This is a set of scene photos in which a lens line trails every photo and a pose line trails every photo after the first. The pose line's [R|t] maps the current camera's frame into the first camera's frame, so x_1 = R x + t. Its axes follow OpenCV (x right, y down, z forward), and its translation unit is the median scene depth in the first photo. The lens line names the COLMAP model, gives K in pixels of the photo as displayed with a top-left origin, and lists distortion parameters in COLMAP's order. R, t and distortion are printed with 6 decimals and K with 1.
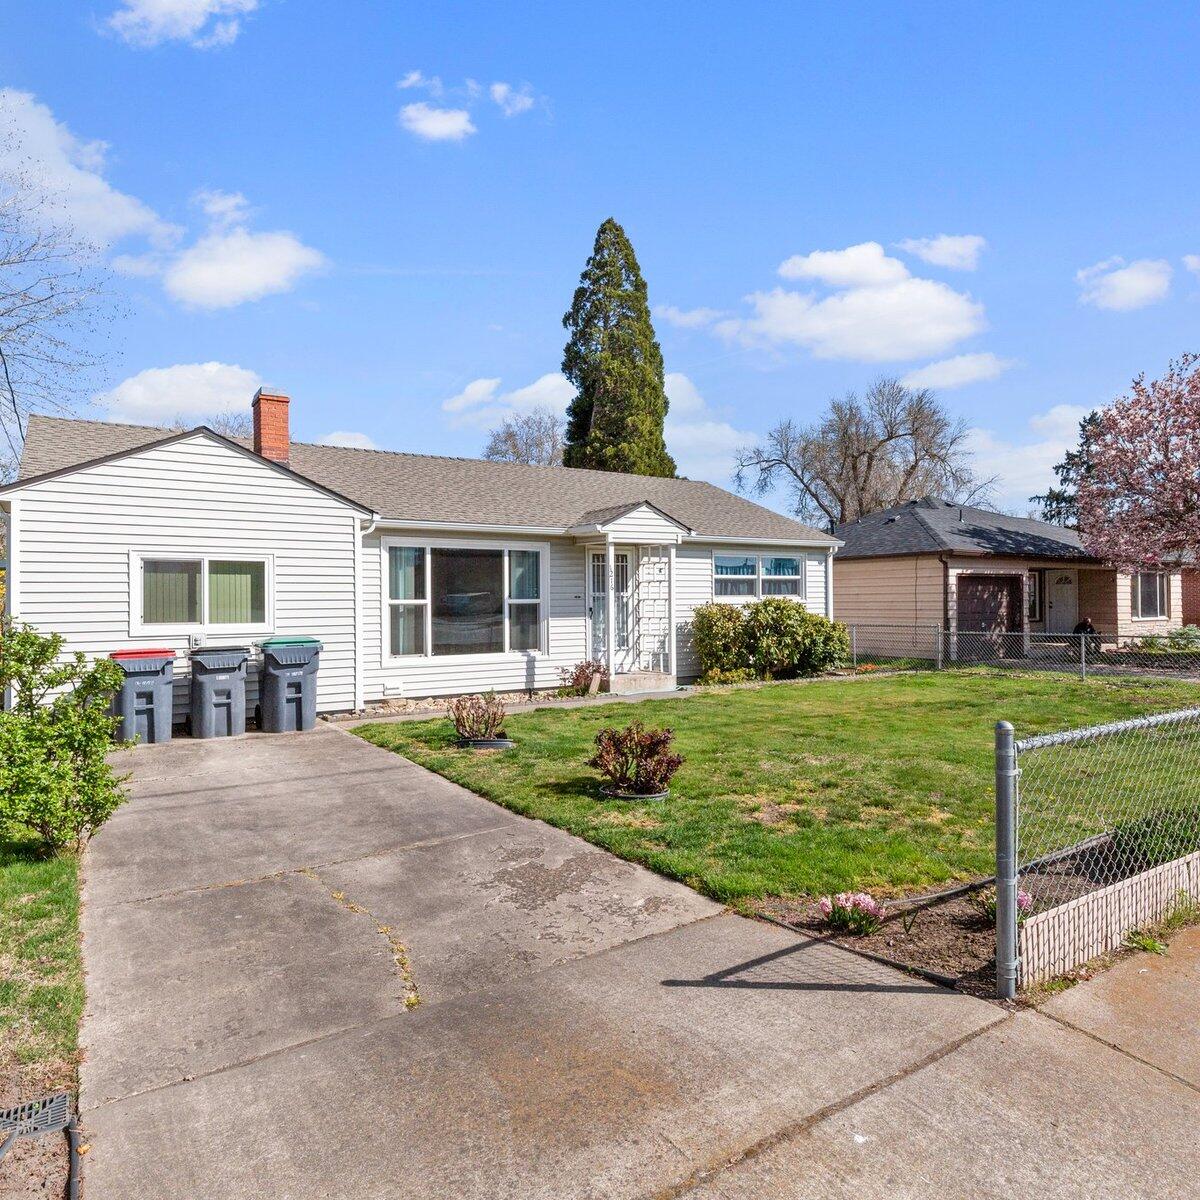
lens RADIAL K [[814.4, 0, 617.7], [0, 814.4, 605.7], [0, 0, 1]] dist [0.003201, -0.005543]
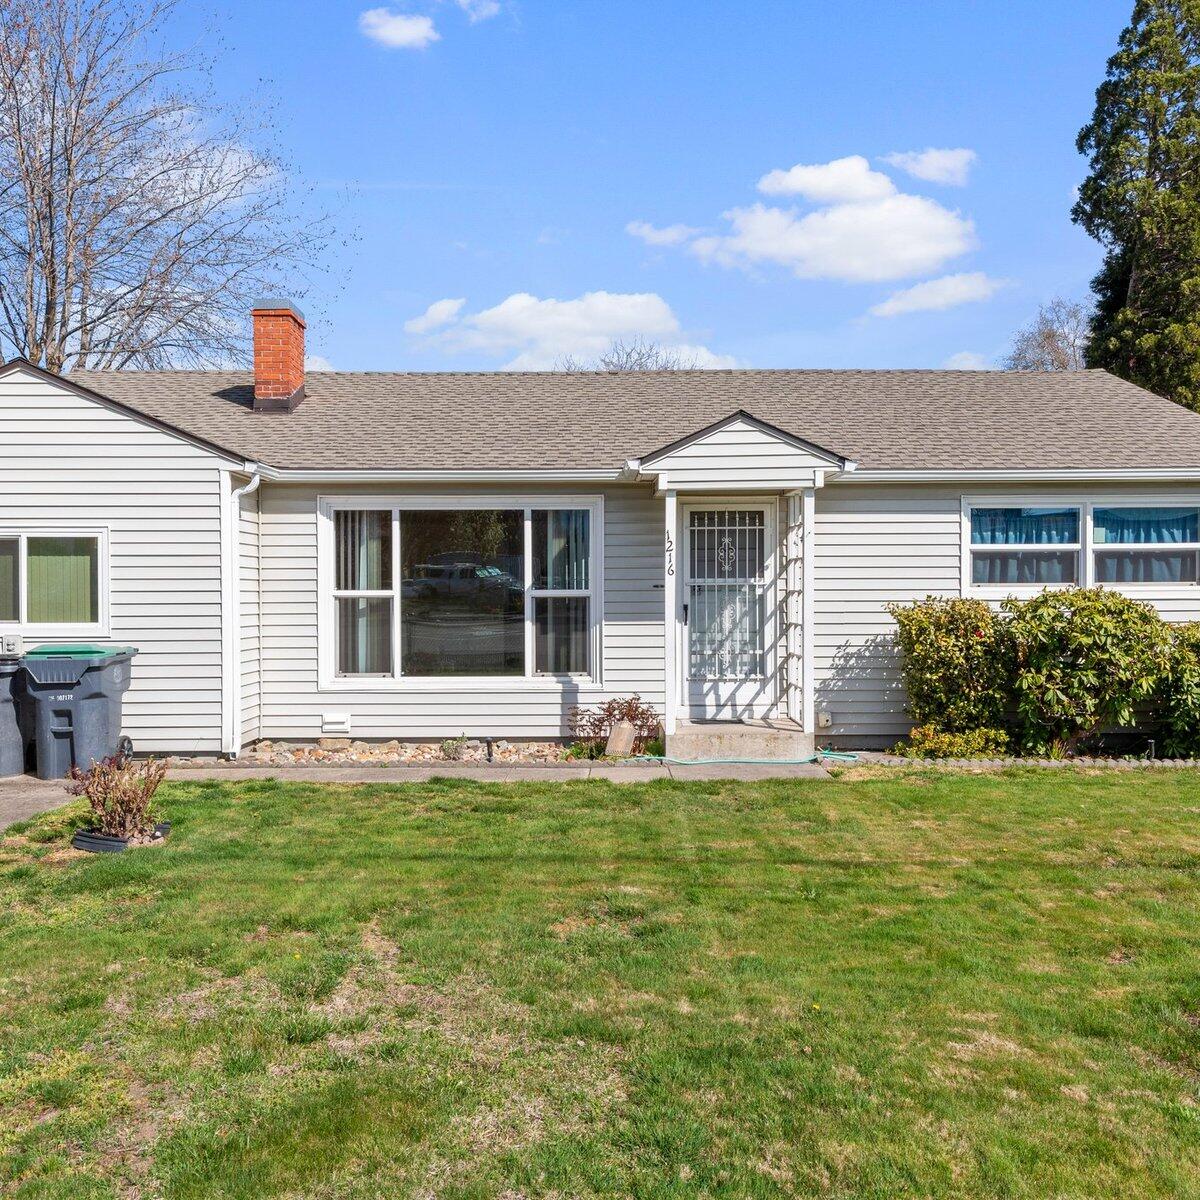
lens RADIAL K [[1086.2, 0, 600.0], [0, 1086.2, 600.0], [0, 0, 1]] dist [0.004402, 0.003367]
pose [[0.835506, 0.012712, -0.549335, 0.339594], [-0.006902, 0.999896, 0.012641, -0.010271], [0.549438, -0.006770, 0.835507, 0.321294]]
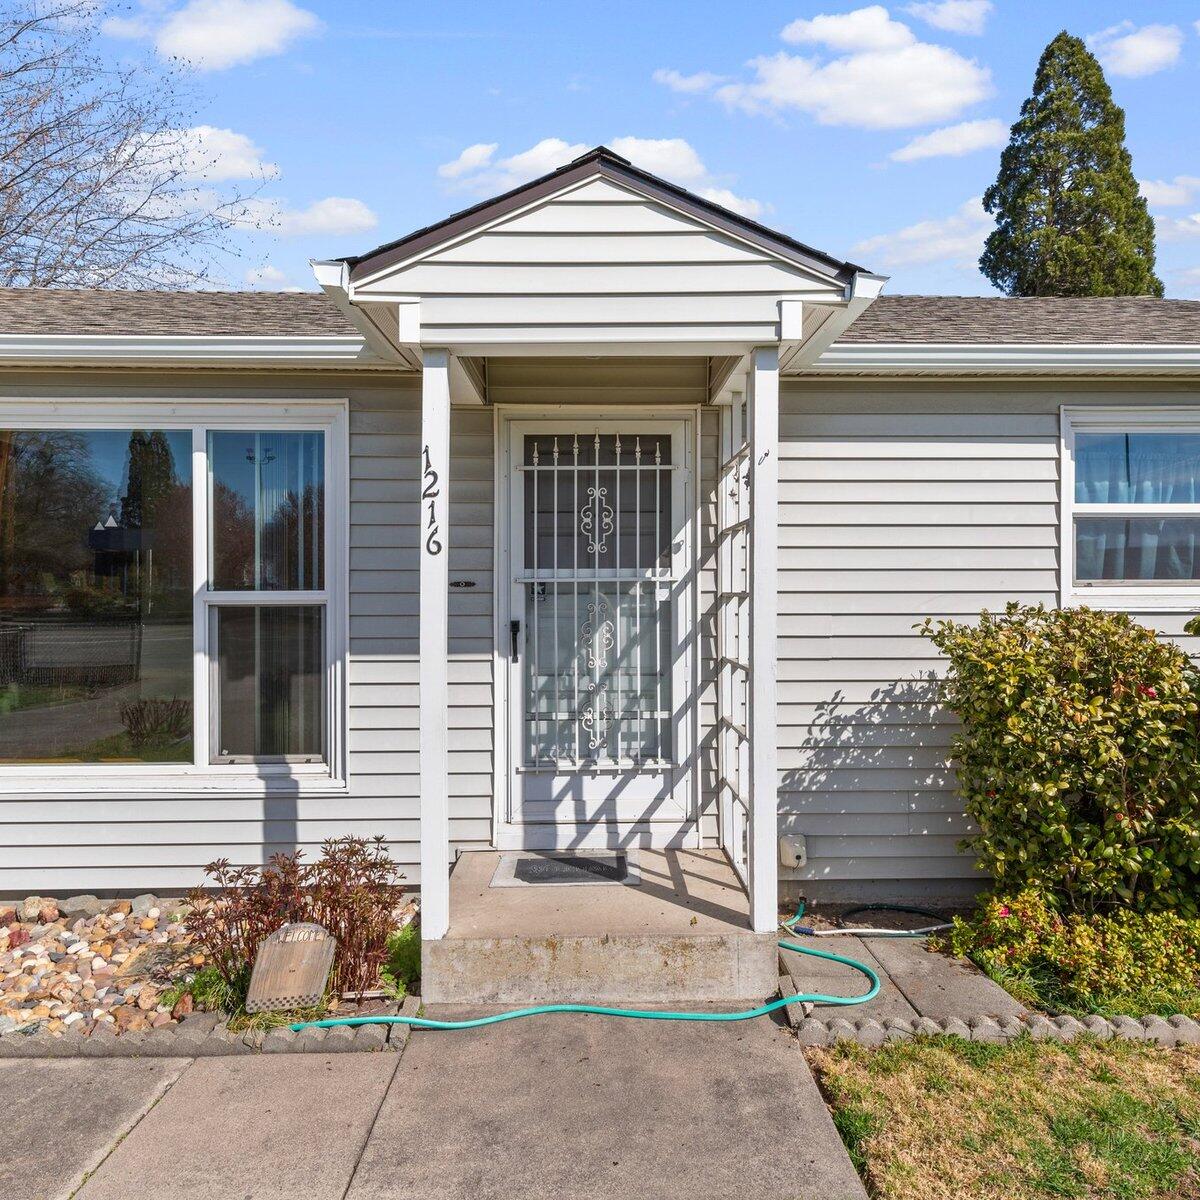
lens RADIAL K [[821.6, 0, 602.4], [0, 821.6, 596.7], [0, 0, 1]] dist [0.007947, -0.001407]
pose [[0.844679, 0.008775, -0.535202, 0.148813], [-0.008113, 0.999961, 0.003591, -0.007654], [0.535212, 0.001309, 0.844716, 0.769614]]
